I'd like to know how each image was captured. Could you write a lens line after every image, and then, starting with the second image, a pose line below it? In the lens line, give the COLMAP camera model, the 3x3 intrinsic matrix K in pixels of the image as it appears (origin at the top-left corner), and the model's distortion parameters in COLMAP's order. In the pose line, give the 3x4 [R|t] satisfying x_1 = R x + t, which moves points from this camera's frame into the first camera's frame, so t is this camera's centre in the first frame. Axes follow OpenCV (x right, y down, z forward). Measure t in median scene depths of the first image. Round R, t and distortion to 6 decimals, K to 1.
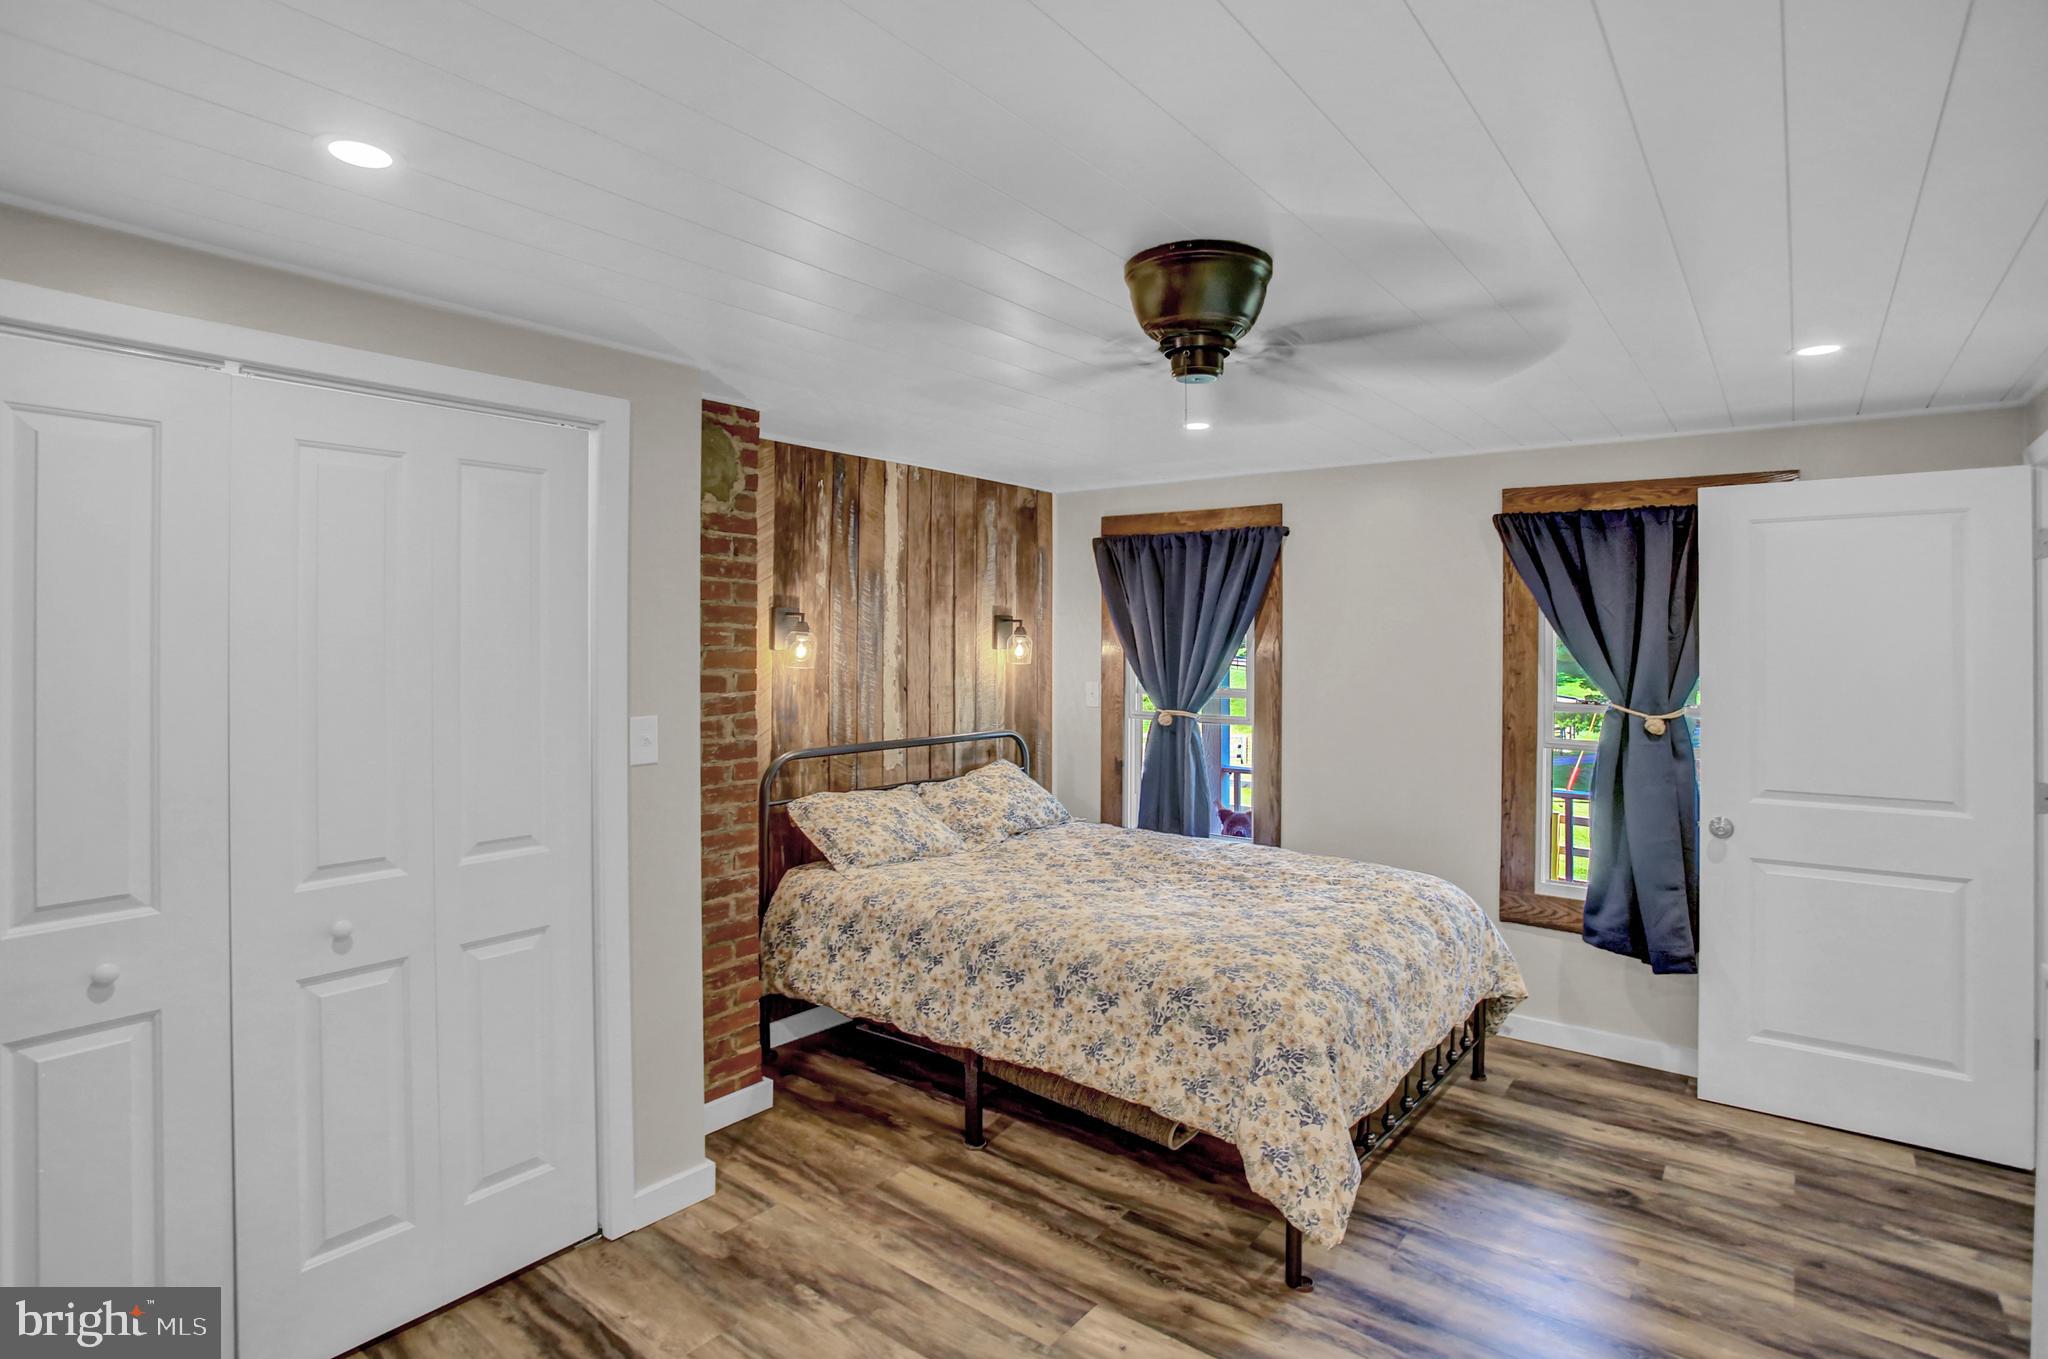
lens RADIAL K [[1039.0, 0, 1022.4], [0, 1039.0, 633.0], [0, 0, 1]] dist [-0.083463, 0.034957]
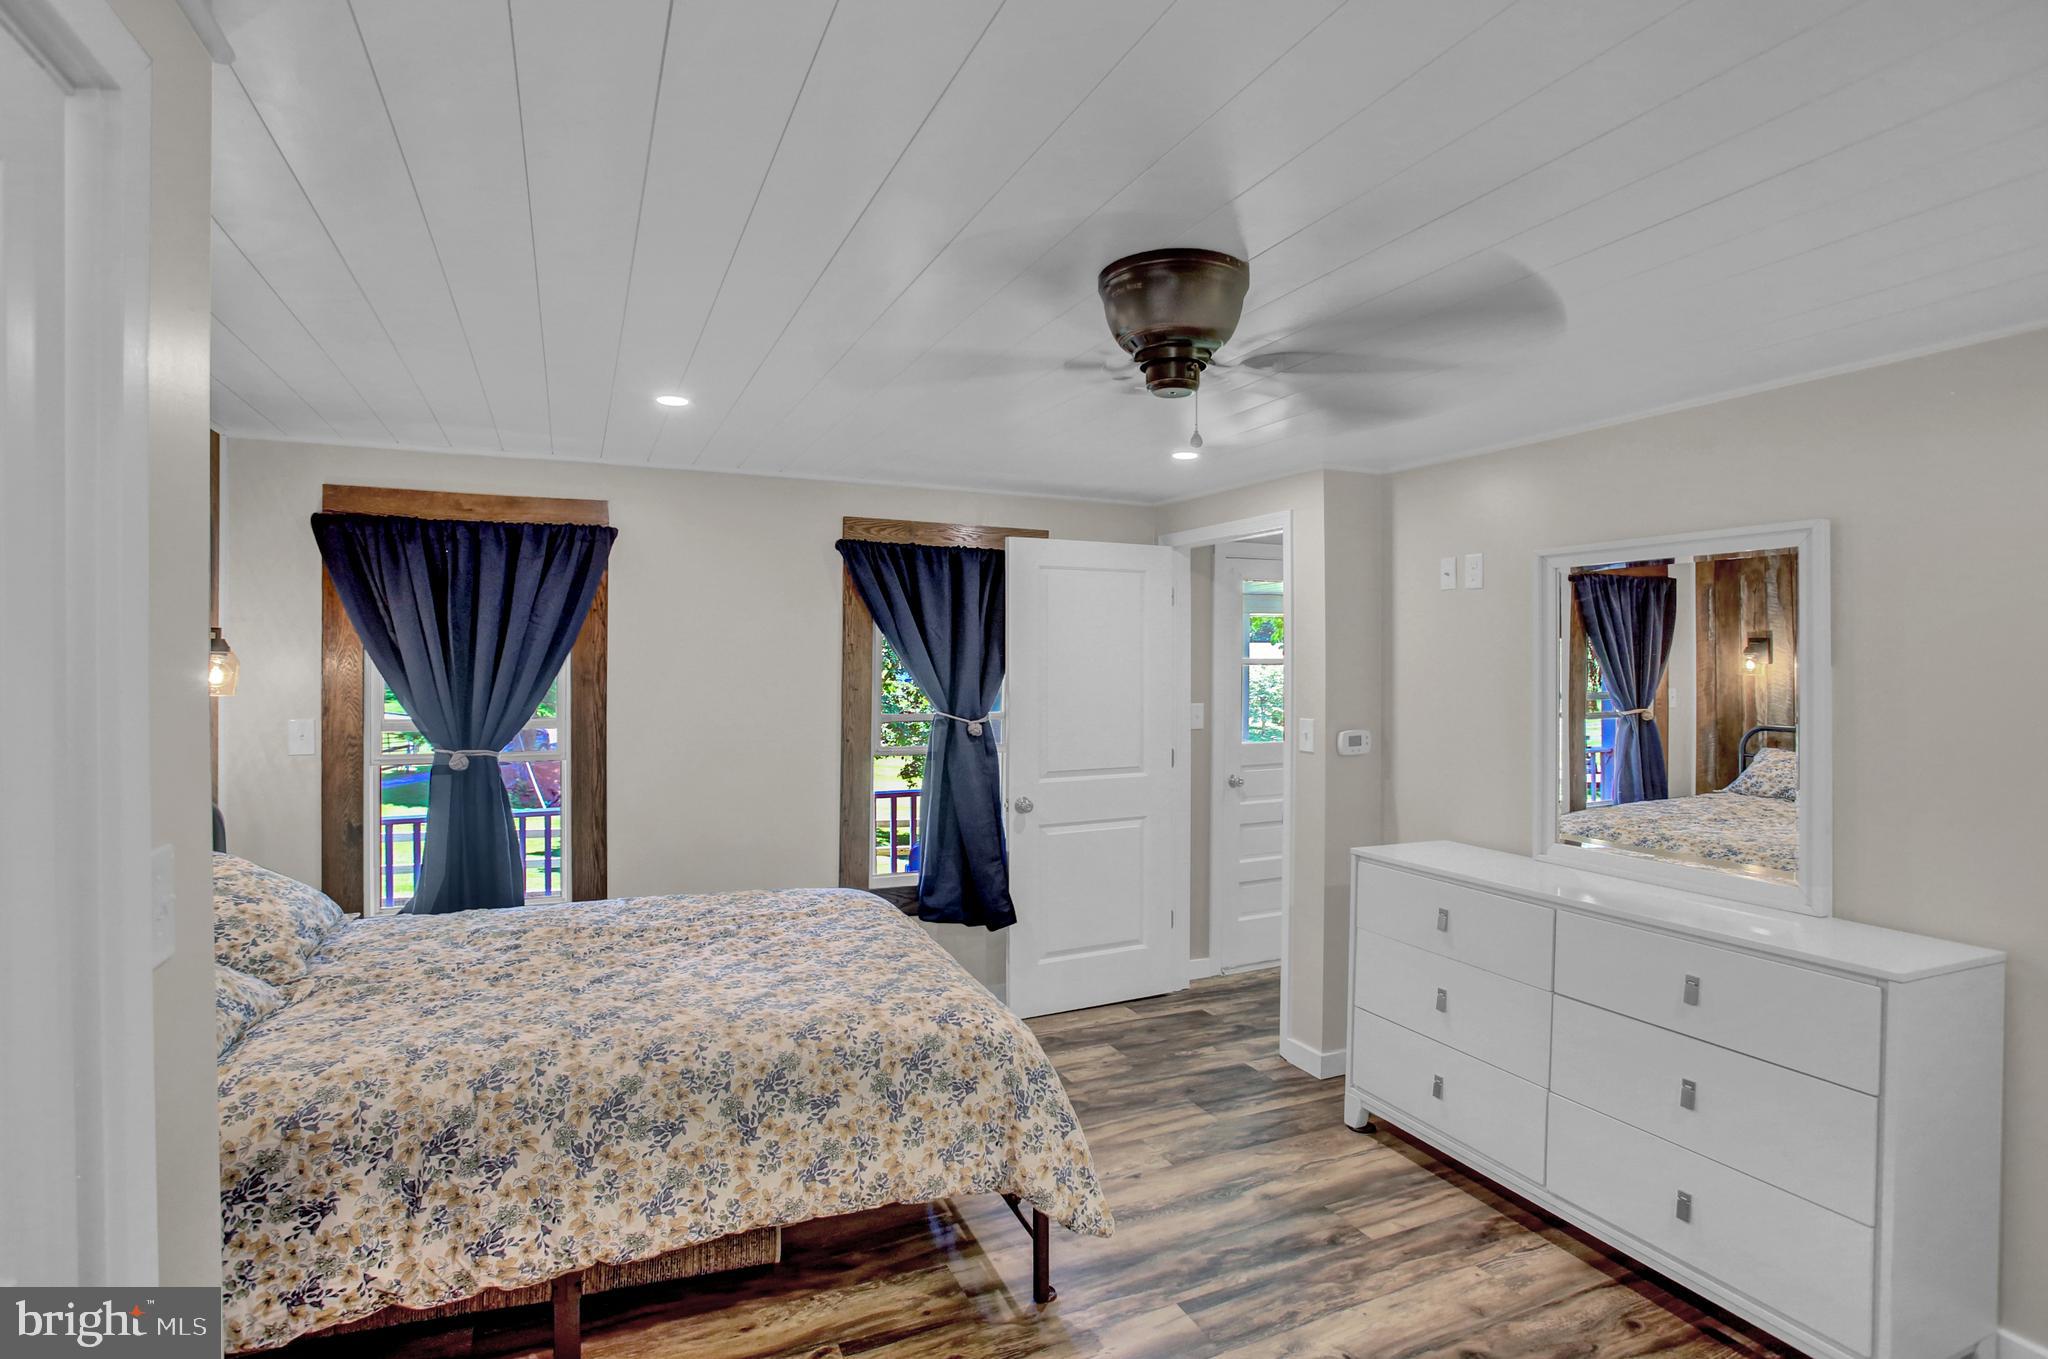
lens RADIAL K [[994.8, 0, 1034.7], [0, 994.8, 677.7], [0, 0, 1]] dist [-0.073846, 0.032799]
pose [[0.467343, -0.018031, 0.883892, -0.429748], [-0.004408, 0.999732, 0.022725, 0.003312], [-0.884065, -0.014516, 0.467138, 0.416746]]
